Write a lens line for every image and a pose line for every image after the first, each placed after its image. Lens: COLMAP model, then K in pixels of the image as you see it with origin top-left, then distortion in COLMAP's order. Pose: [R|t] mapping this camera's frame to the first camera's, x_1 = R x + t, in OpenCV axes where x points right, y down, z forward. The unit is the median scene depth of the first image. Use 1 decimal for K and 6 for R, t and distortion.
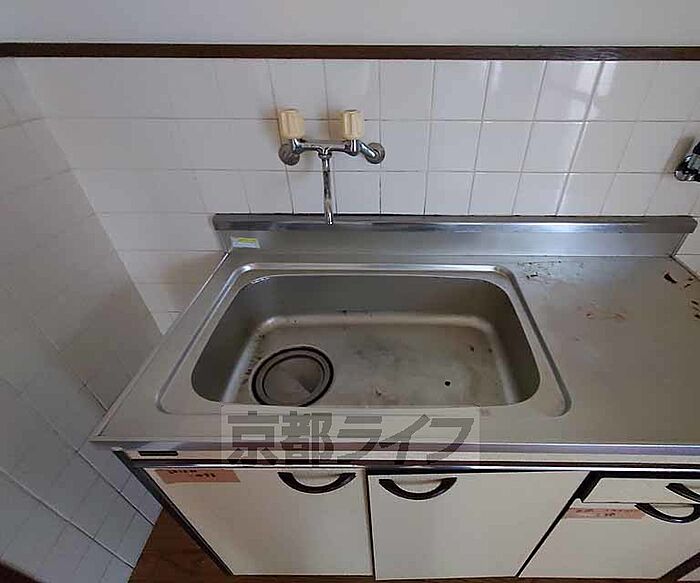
lens RADIAL K [[345.2, 0, 378.9], [0, 345.2, 291.0], [0, 0, 1]] dist [0.004703, 0.000706]
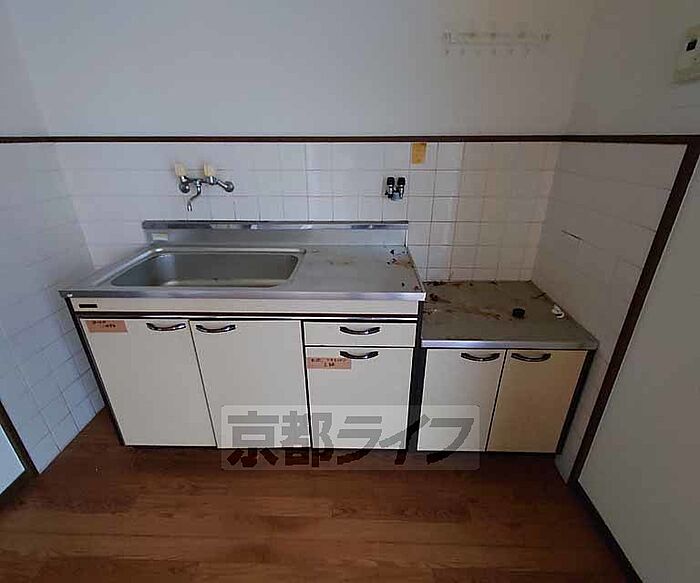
lens RADIAL K [[349.8, 0, 347.8], [0, 349.8, 292.5], [0, 0, 1]] dist [-0.000708, 0.000054]
pose [[0.999889, 0.001242, -0.014836, 0.679794], [-0.004609, 0.973387, -0.229120, 0.614268], [0.014157, 0.229163, 0.973285, -0.743353]]
